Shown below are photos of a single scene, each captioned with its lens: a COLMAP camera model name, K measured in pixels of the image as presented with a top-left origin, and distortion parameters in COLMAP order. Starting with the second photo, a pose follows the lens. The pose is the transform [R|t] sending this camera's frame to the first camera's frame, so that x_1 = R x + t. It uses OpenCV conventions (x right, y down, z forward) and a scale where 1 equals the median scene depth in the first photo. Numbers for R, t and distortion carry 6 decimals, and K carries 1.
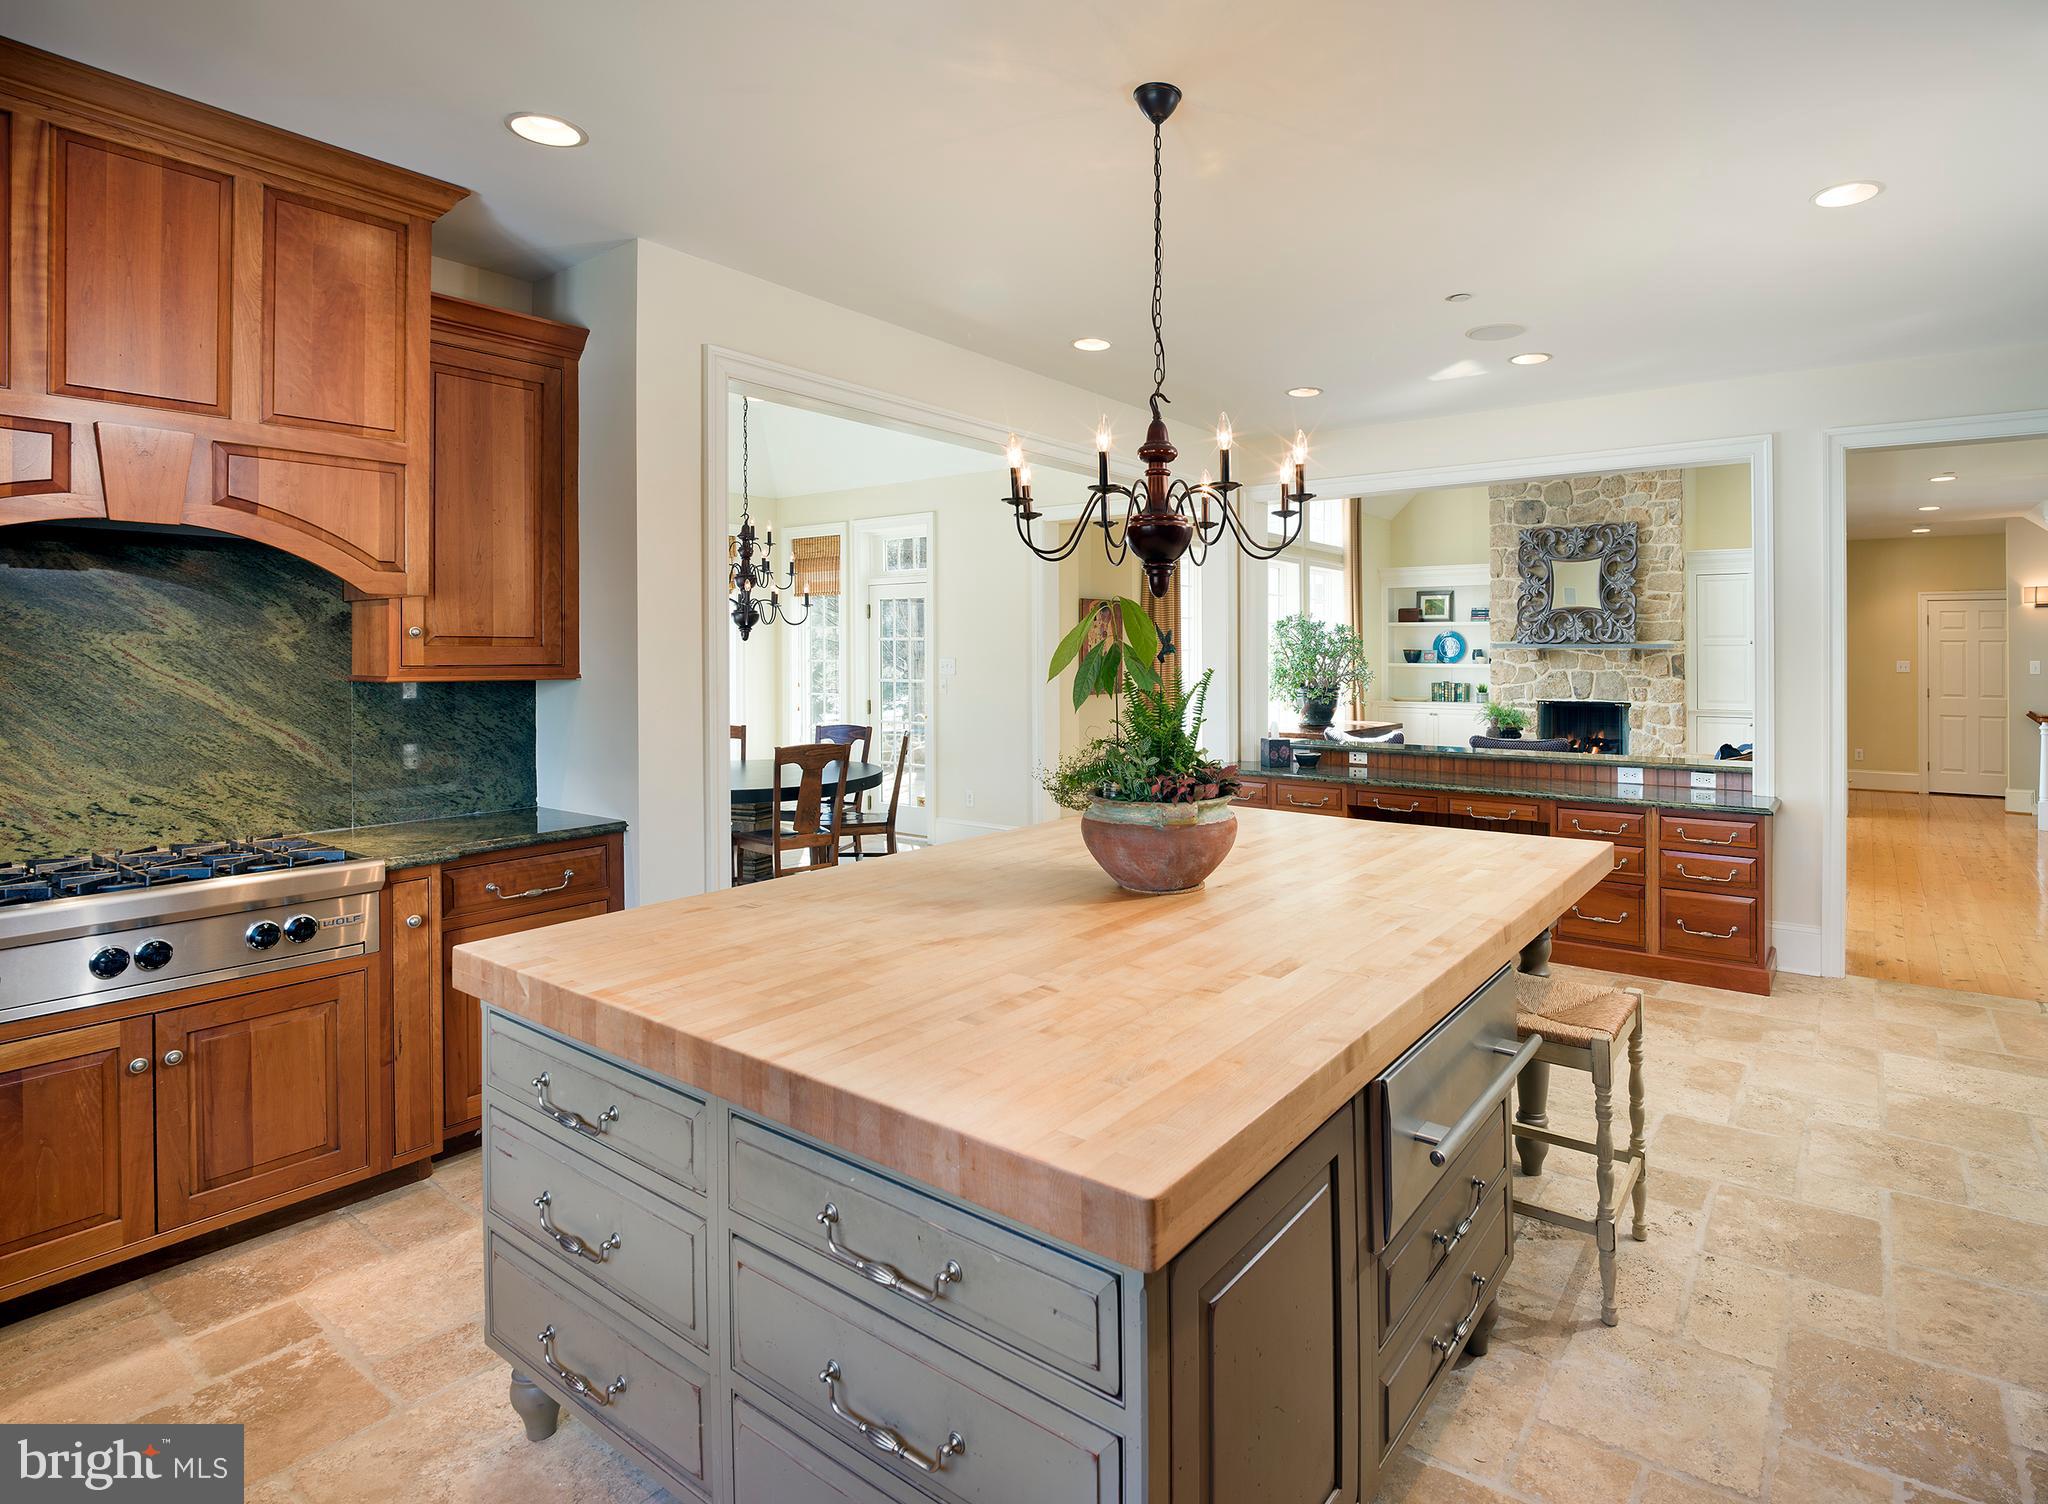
lens RADIAL K [[1056.5, 0, 1160.0], [0, 1056.5, 672.2], [0, 0, 1]] dist [0.000776, -0.015502]
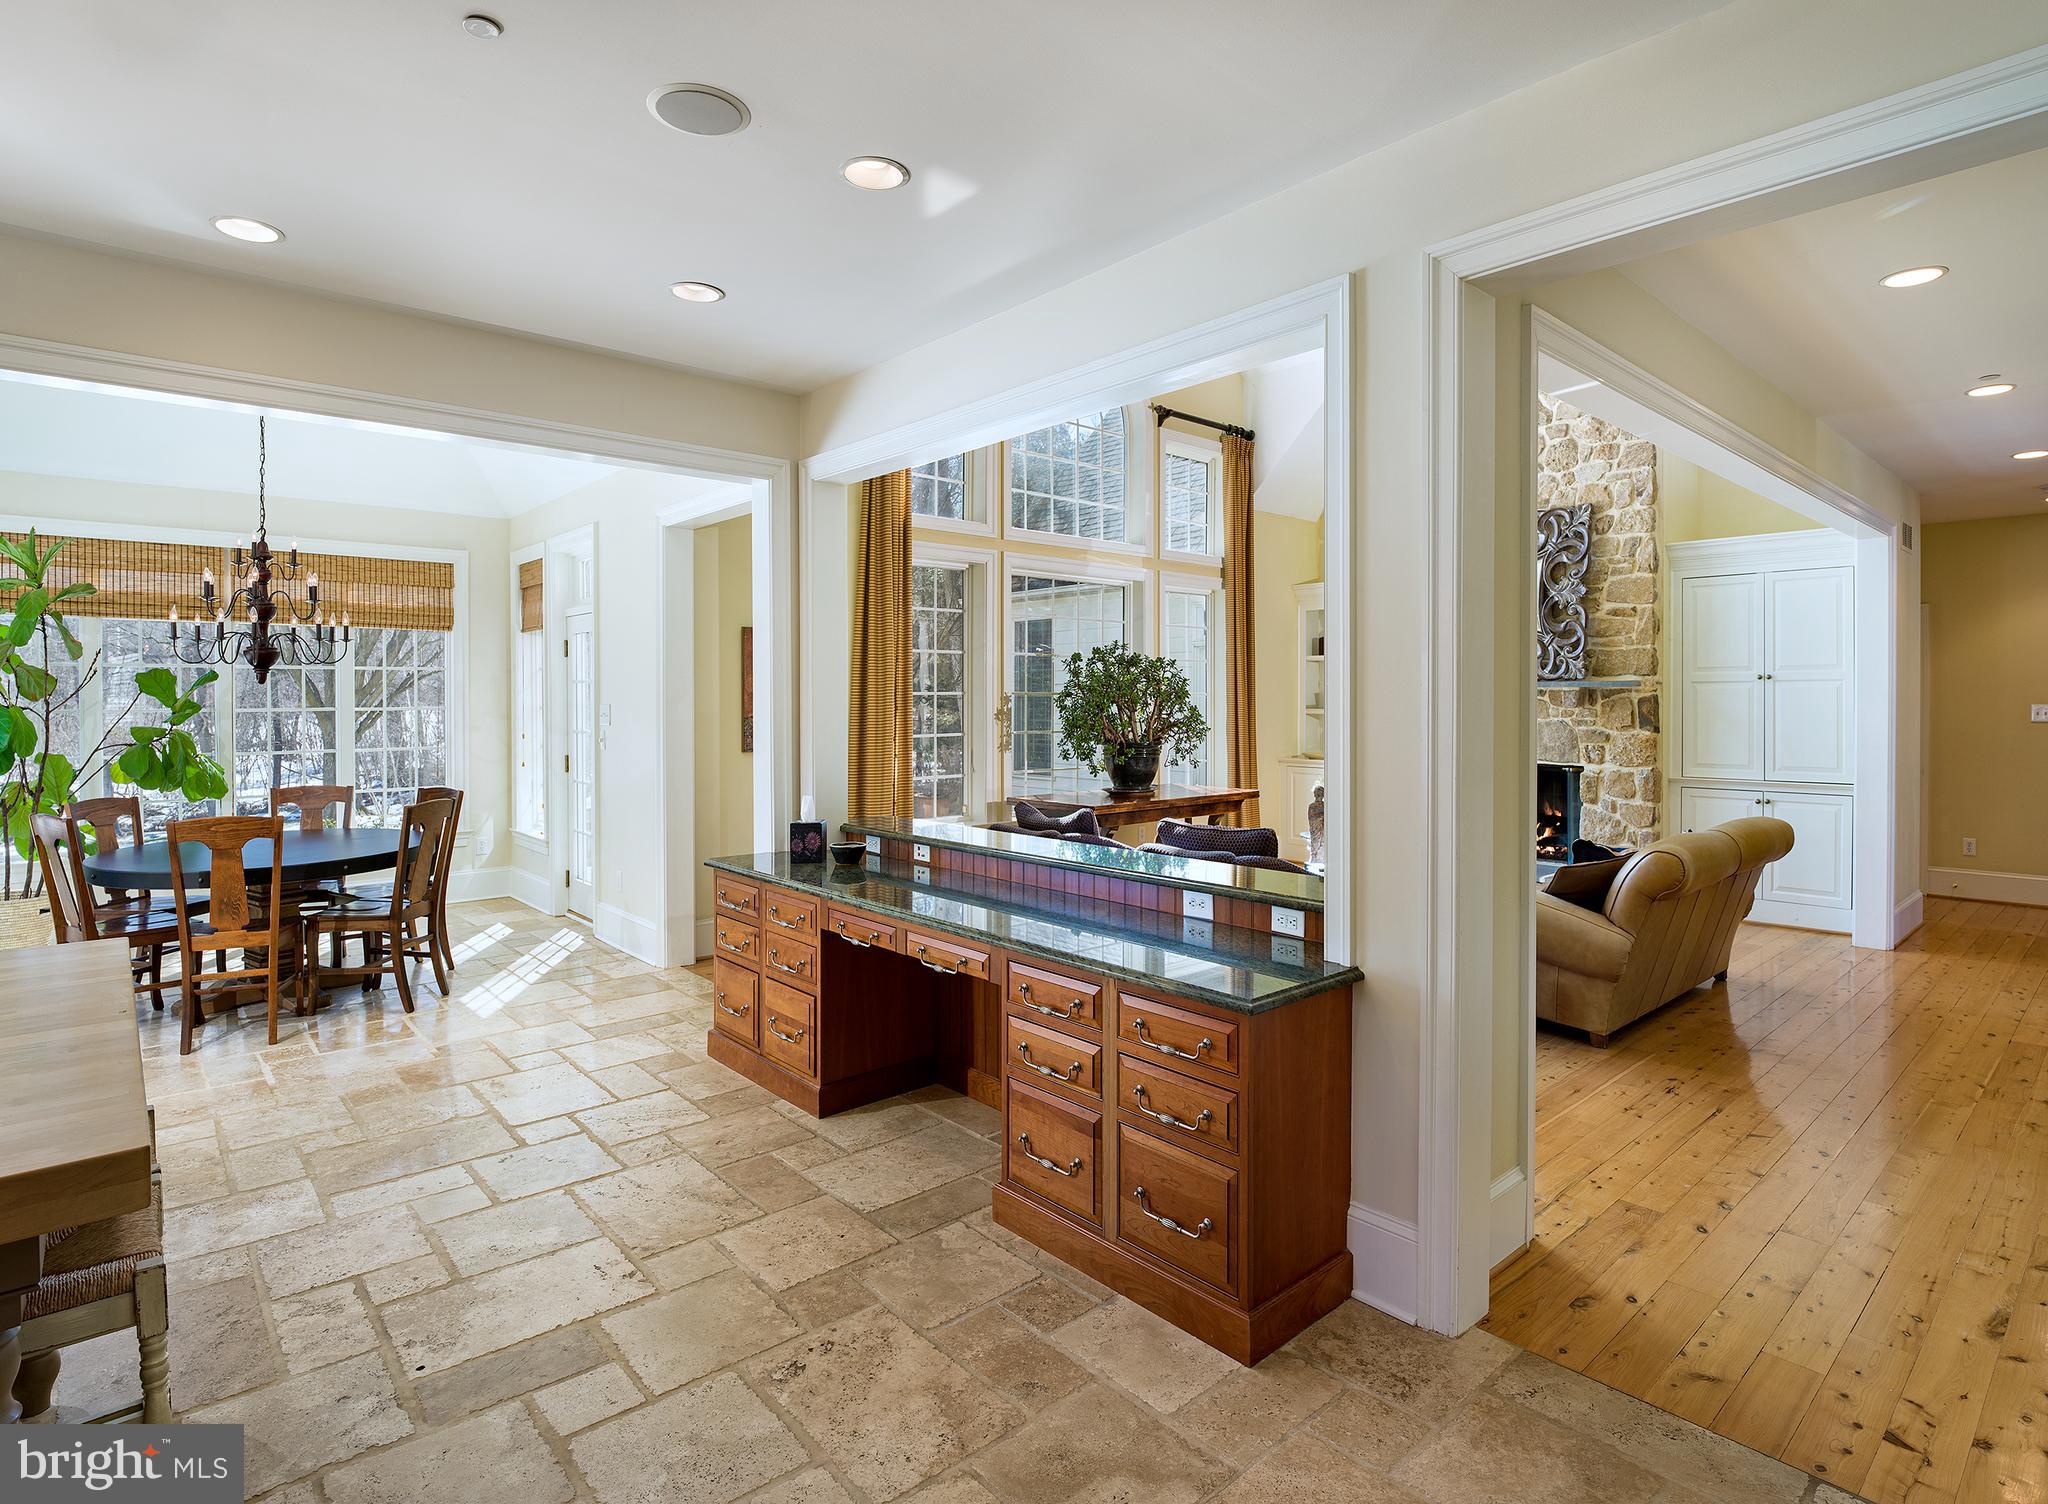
lens RADIAL K [[1083.2, 0, 1141.9], [0, 1083.2, 724.4], [0, 0, 1]] dist [0.001481, -0.017694]
pose [[0.974347, 0.001184, -0.225049, 0.326573], [0.000407, 0.999975, 0.007022, -0.003371], [0.225052, -0.006934, 0.974322, 0.244414]]
